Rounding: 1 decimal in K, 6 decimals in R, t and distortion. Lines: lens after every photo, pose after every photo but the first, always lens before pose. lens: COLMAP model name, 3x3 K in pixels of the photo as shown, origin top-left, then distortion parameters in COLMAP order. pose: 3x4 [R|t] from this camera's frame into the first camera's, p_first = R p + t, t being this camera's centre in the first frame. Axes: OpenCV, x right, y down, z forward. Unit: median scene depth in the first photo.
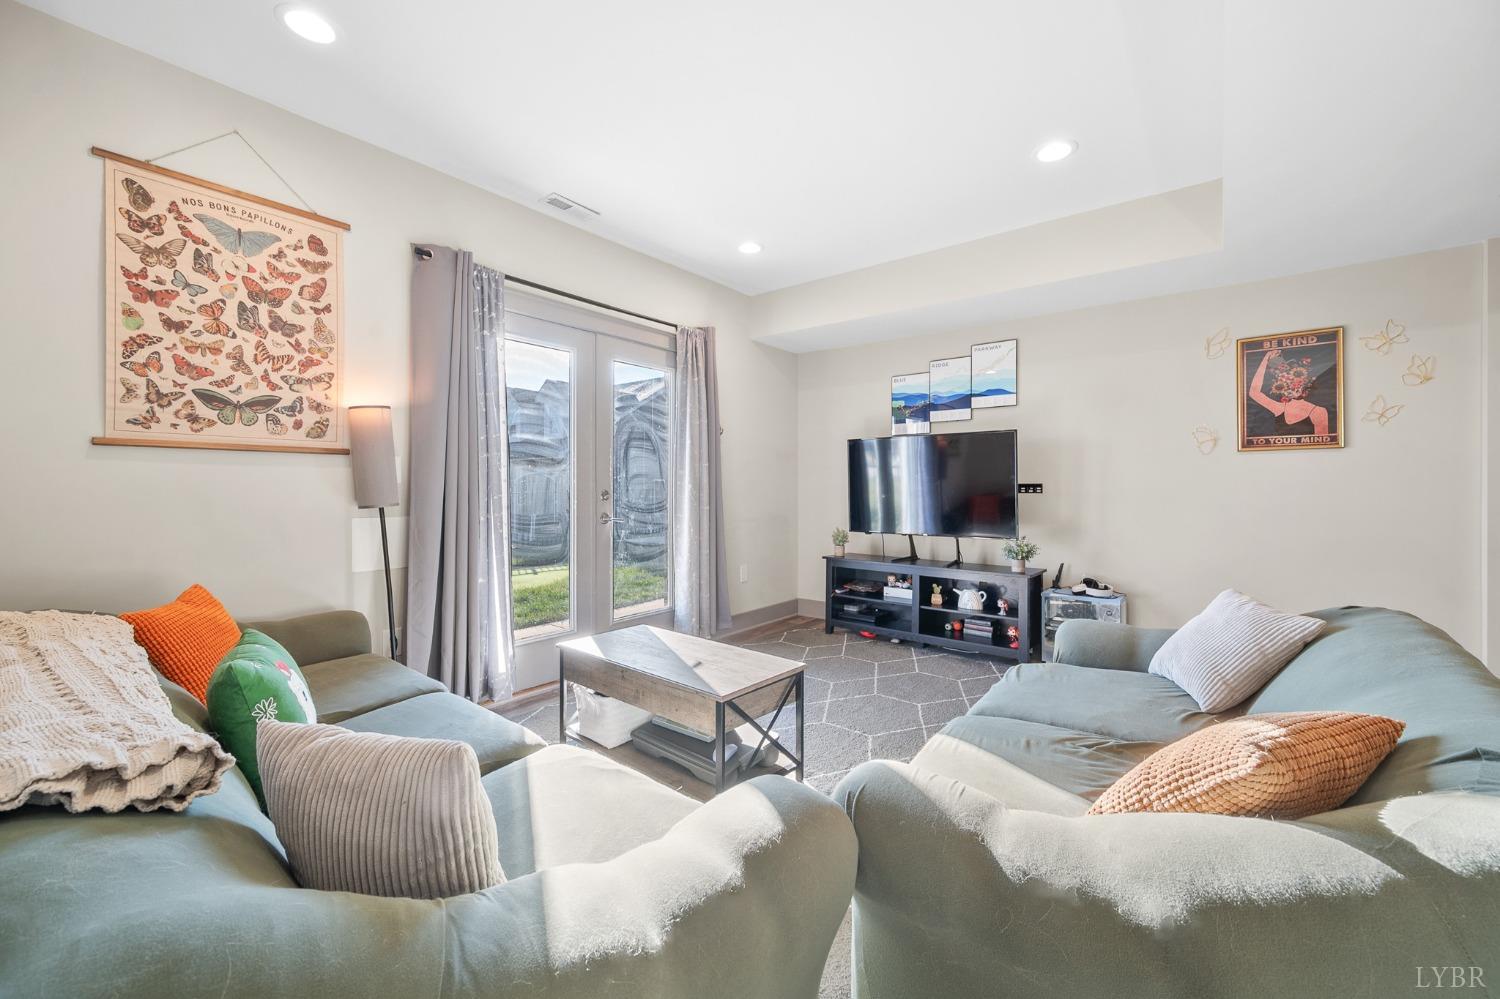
lens RADIAL K [[592.0, 0, 753.7], [0, 592.0, 485.7], [0, 0, 1]] dist [0.000126, -0.000082]
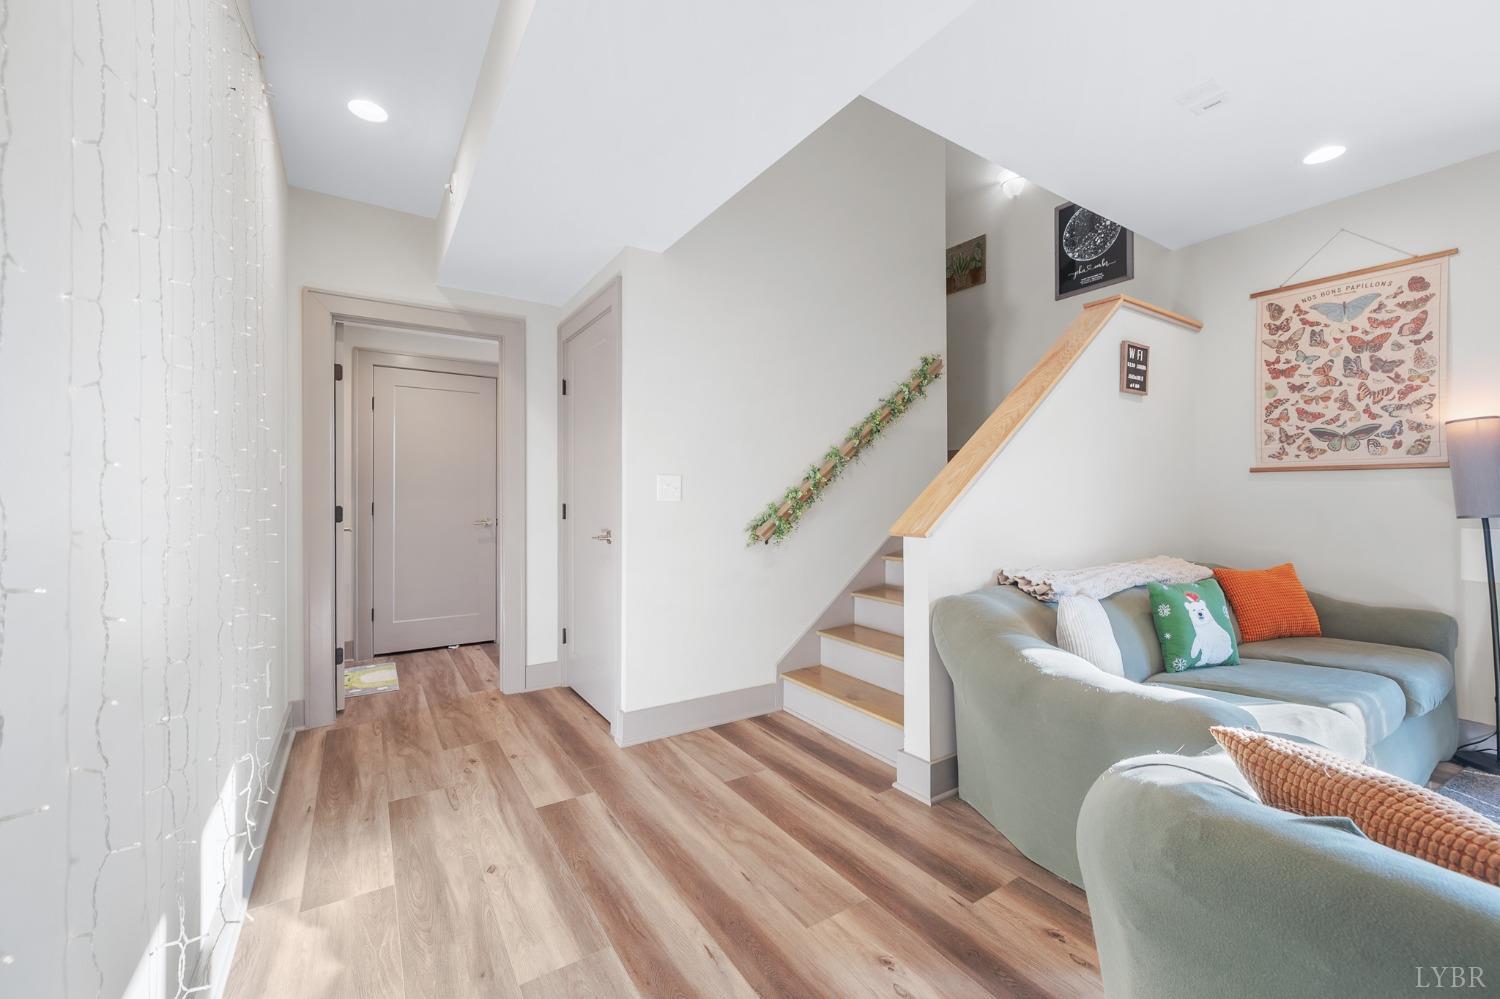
lens RADIAL K [[592.0, 0, 745.3], [0, 592.0, 495.9], [0, 0, 1]] dist [0.000126, -0.000082]
pose [[-0.325977, -0.000910, -0.945377, 0.774194], [0.000757, 0.999999, -0.001224, -0.001047], [0.945377, -0.001114, -0.325976, 0.160238]]
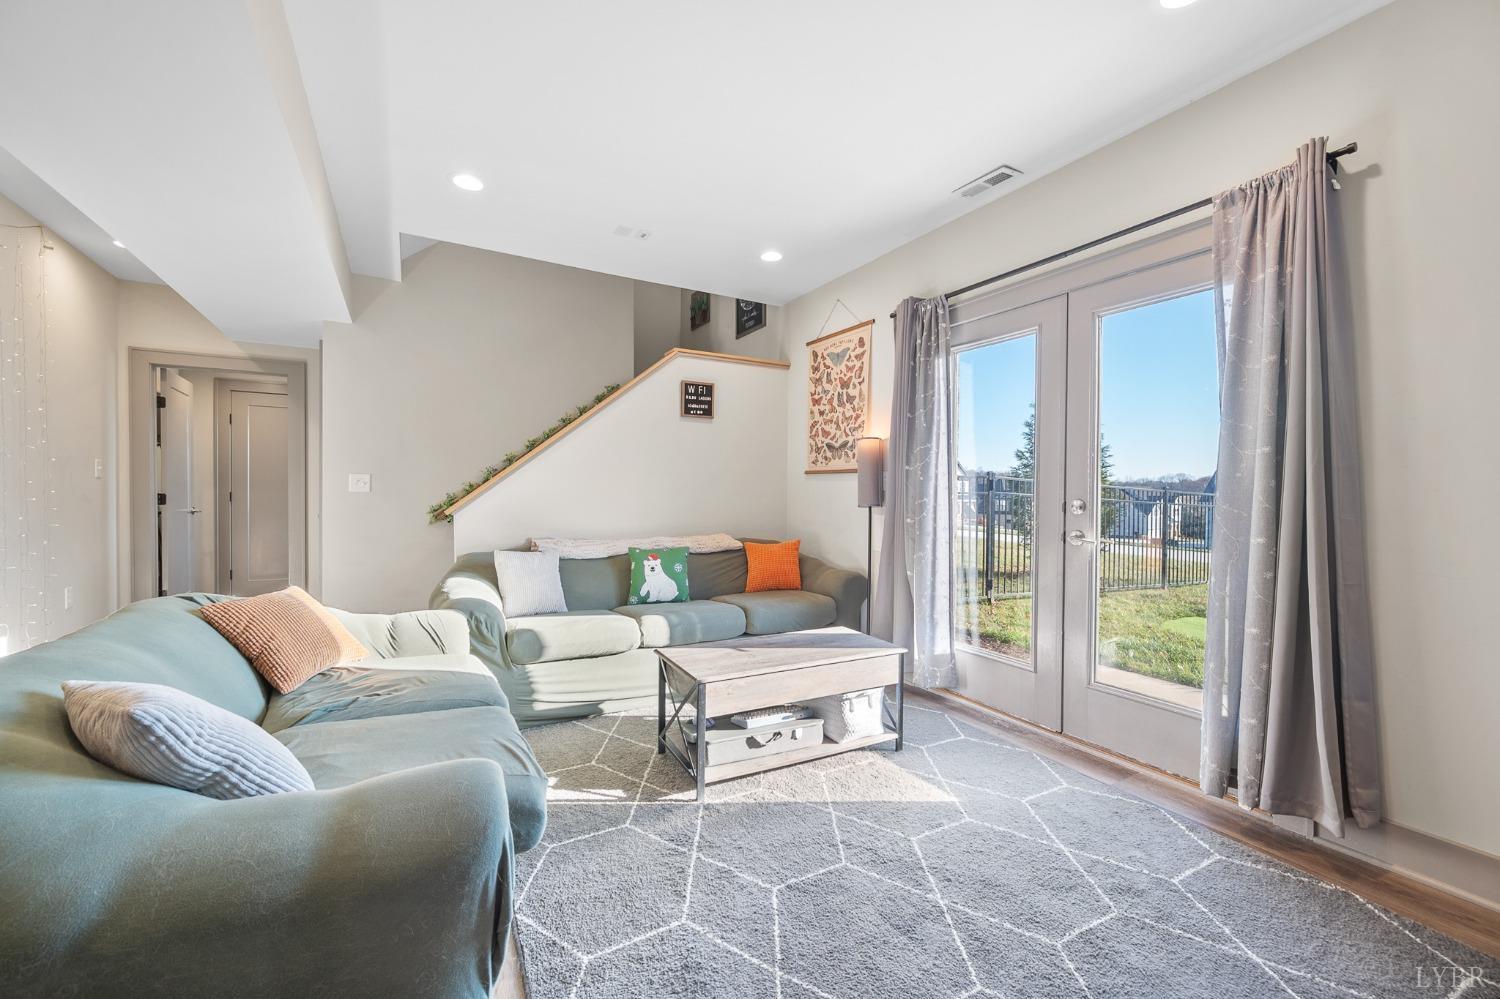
lens RADIAL K [[592.0, 0, 748.0], [0, 592.0, 498.6], [0, 0, 1]] dist [0.000126, -0.000082]
pose [[-0.376399, 0.008484, -0.926419, 0.897225], [-0.006722, 0.999907, 0.011888, -0.000255], [0.926433, 0.010702, -0.376307, 1.370160]]
